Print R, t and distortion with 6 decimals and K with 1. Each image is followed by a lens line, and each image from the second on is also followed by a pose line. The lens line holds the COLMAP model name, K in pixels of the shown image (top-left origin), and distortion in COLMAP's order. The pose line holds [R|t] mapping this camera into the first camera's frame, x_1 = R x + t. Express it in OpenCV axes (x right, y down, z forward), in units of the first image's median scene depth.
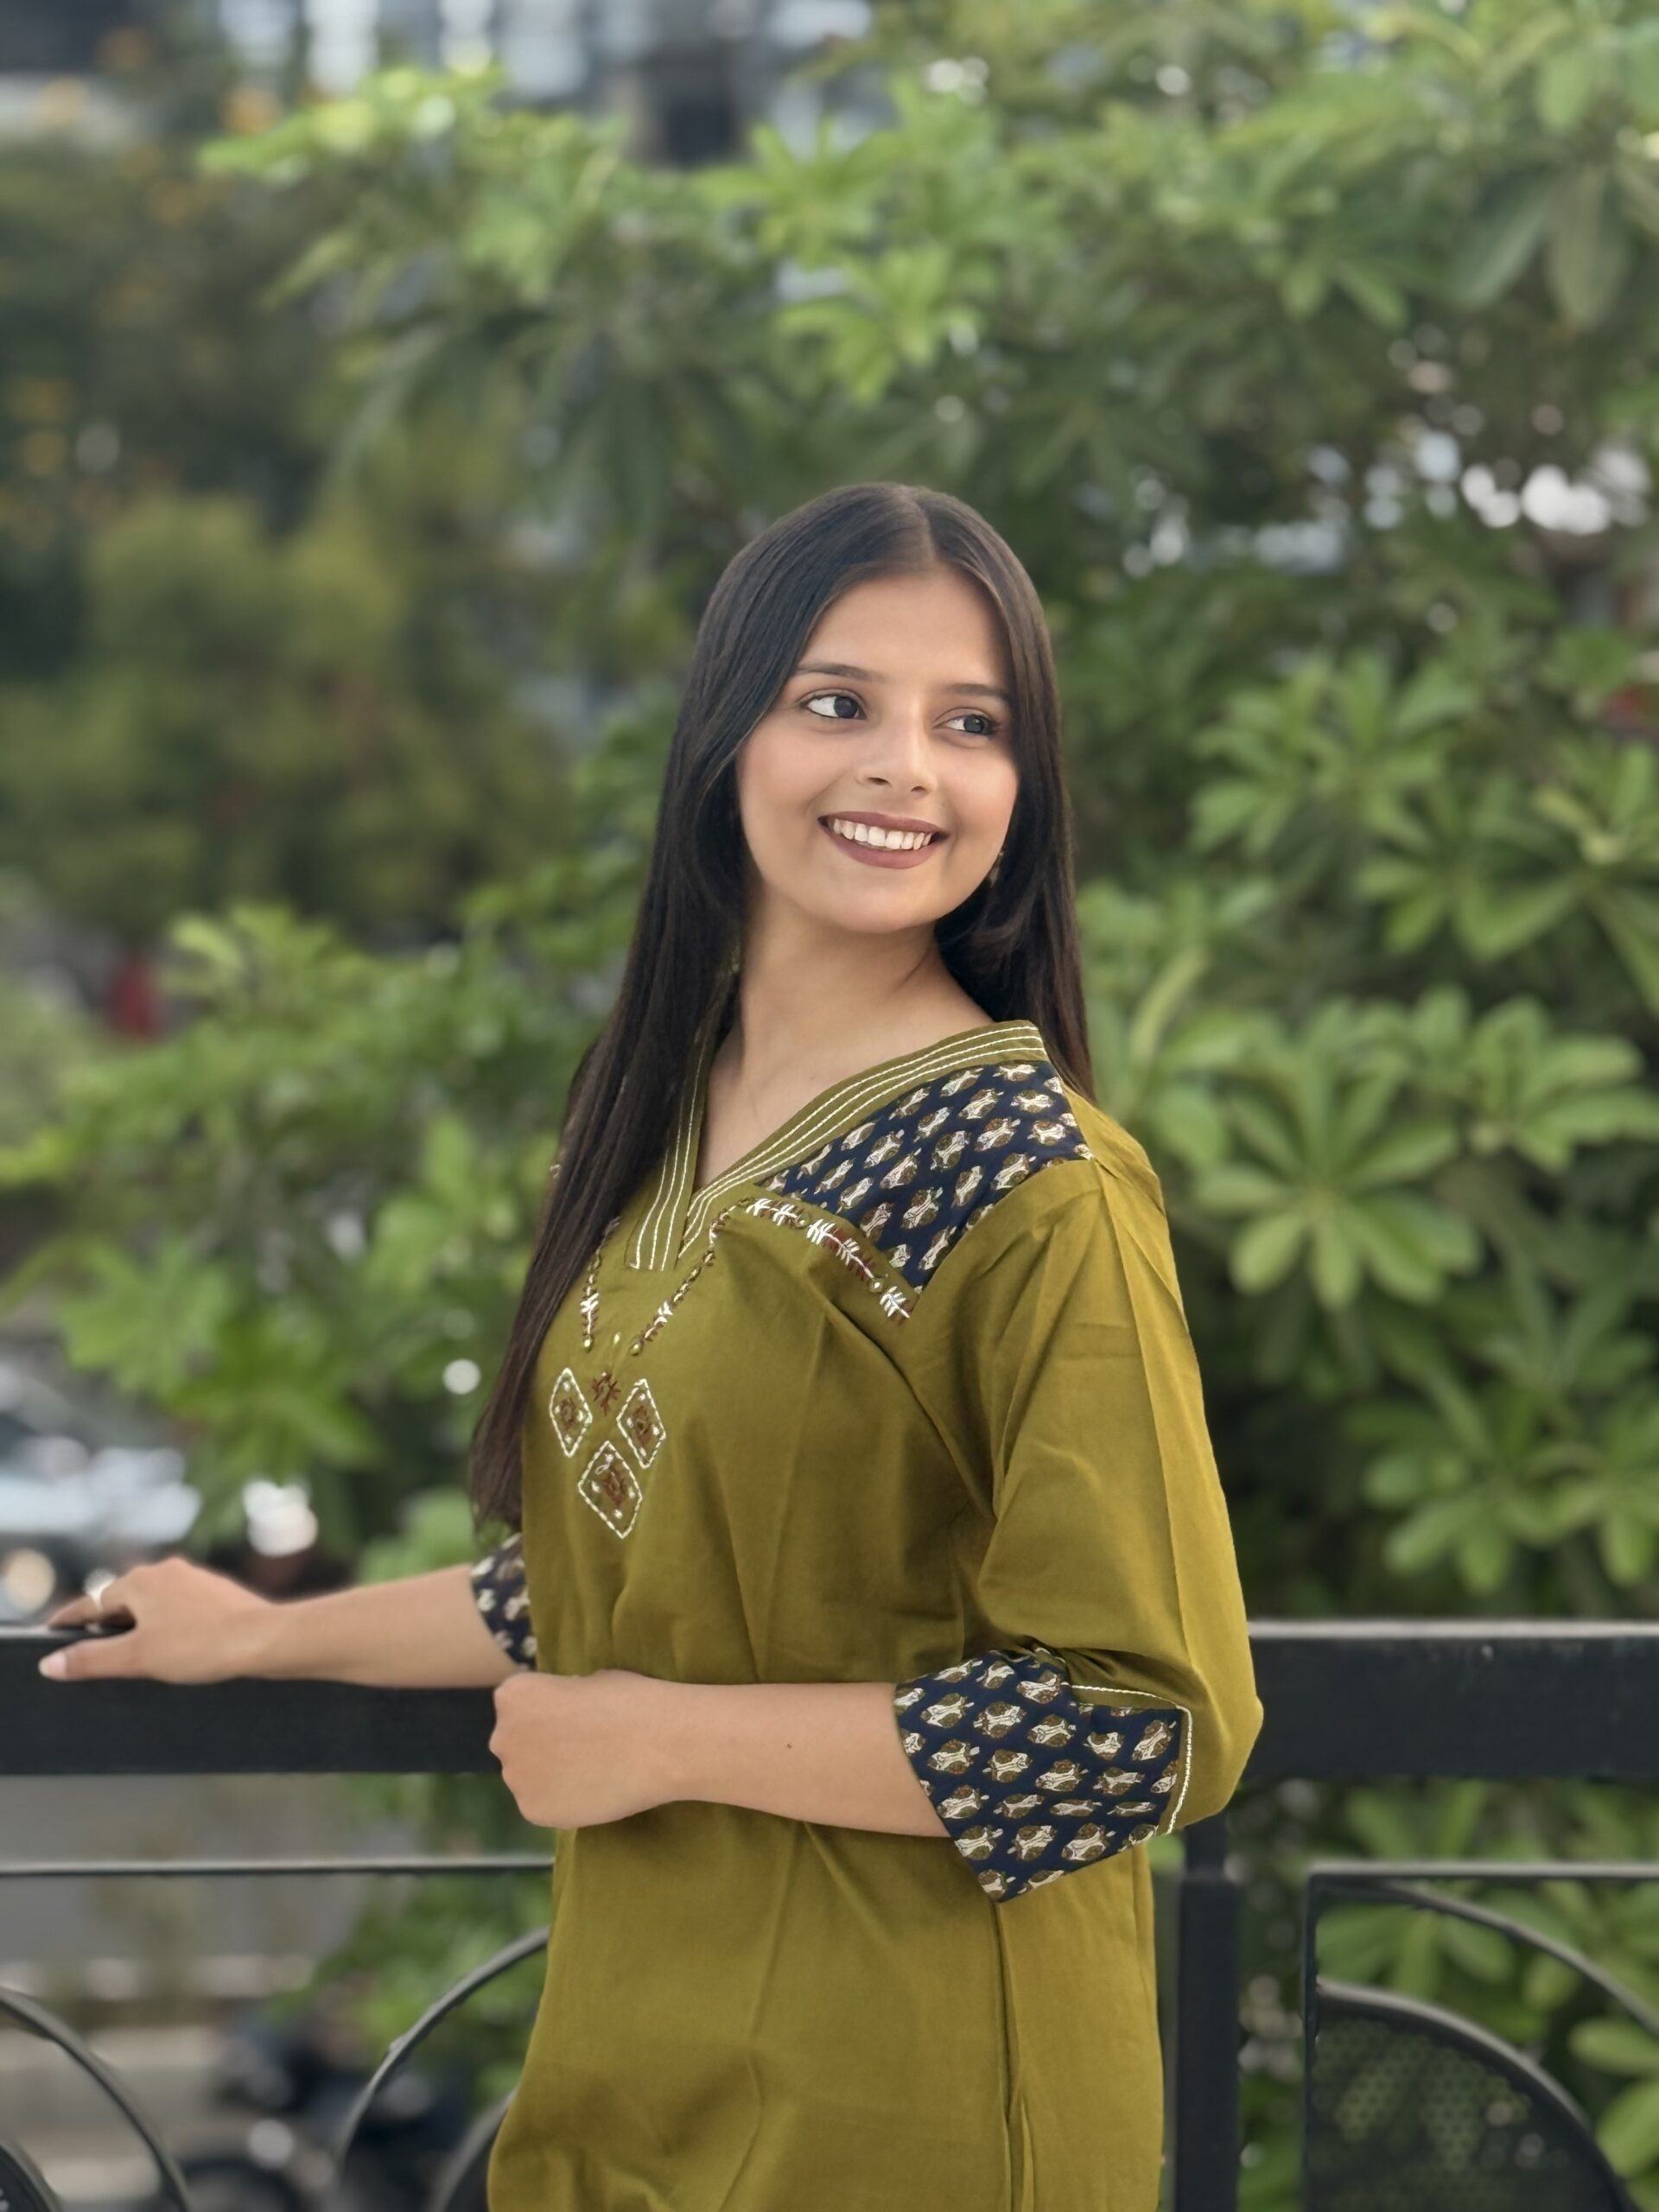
lens RADIAL K [[5776.5, 0, 831.5], [0, 5776.5, 1108.8], [0, 0, 1]] dist [0.110244, 0.166657]
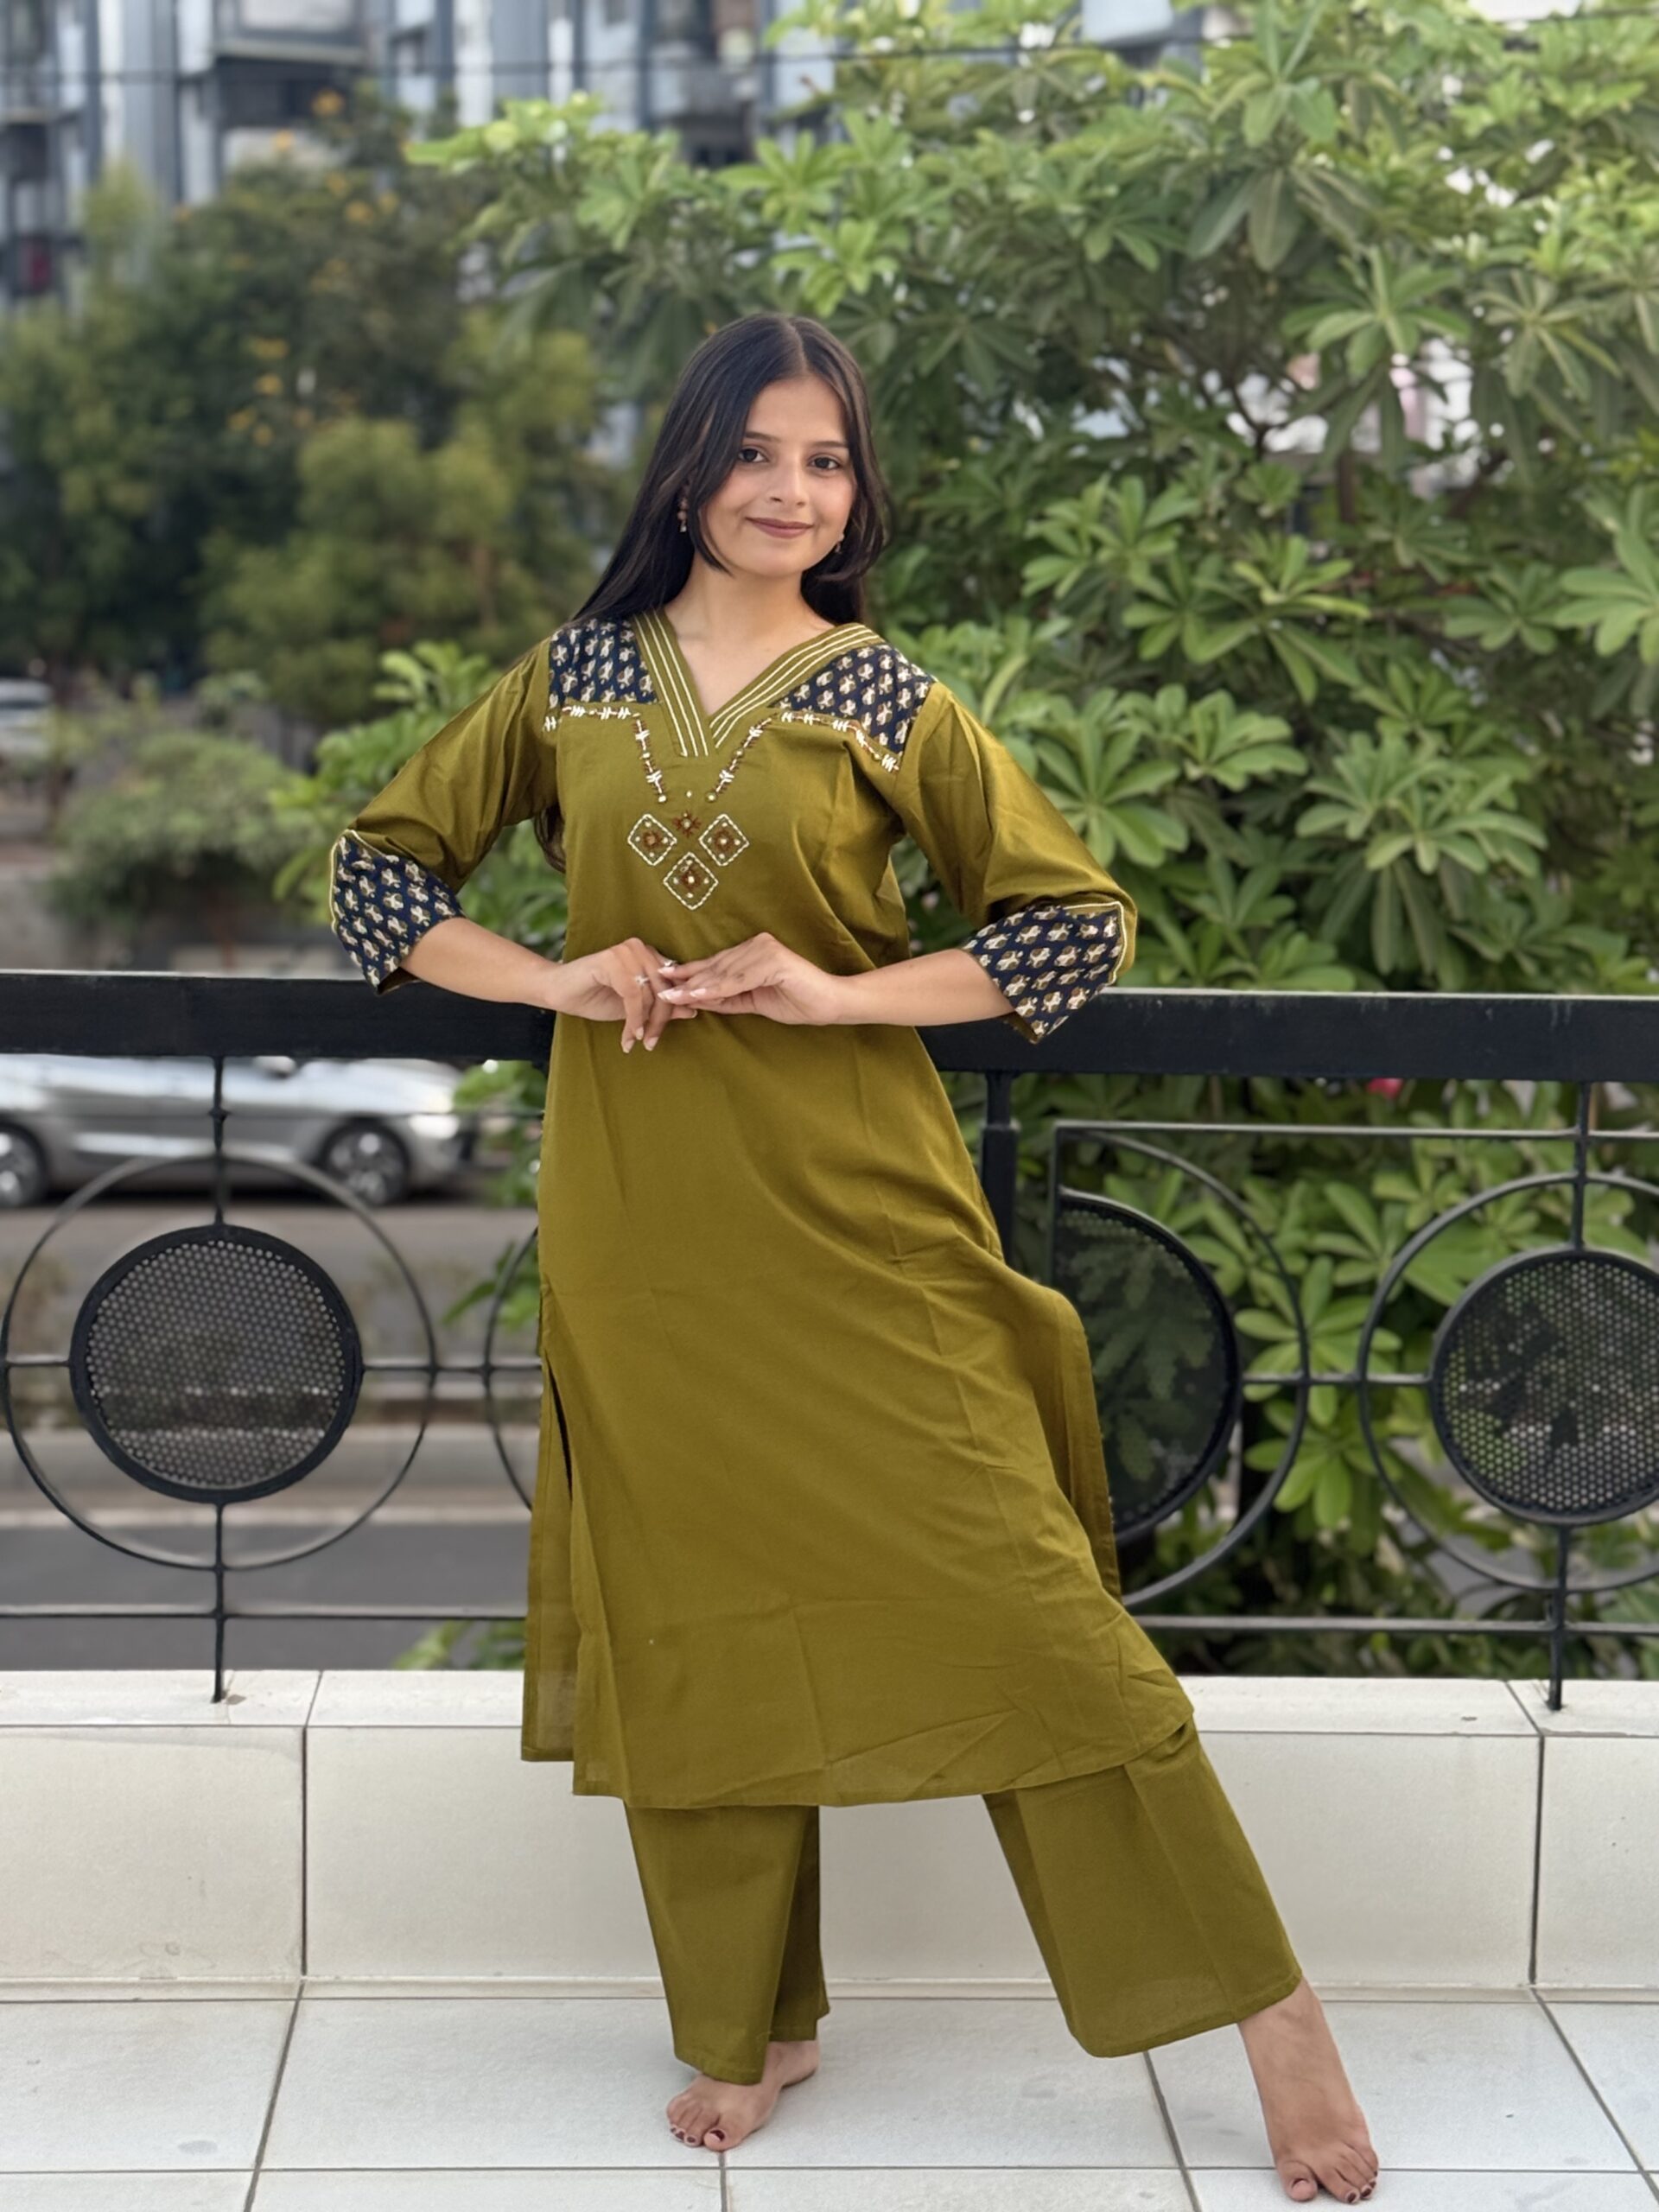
lens RADIAL K [[3969.8, 0, 824.8], [0, 3969.8, 1102.6], [0, 0, 1]] dist [0.177868, -0.222788]
pose [[0.999845, 0.016133, 0.007079, 0.001457], [-0.016526, 0.998089, 0.059546, 0.030868], [-0.006104, -0.059654, 0.998200, -0.124449]]
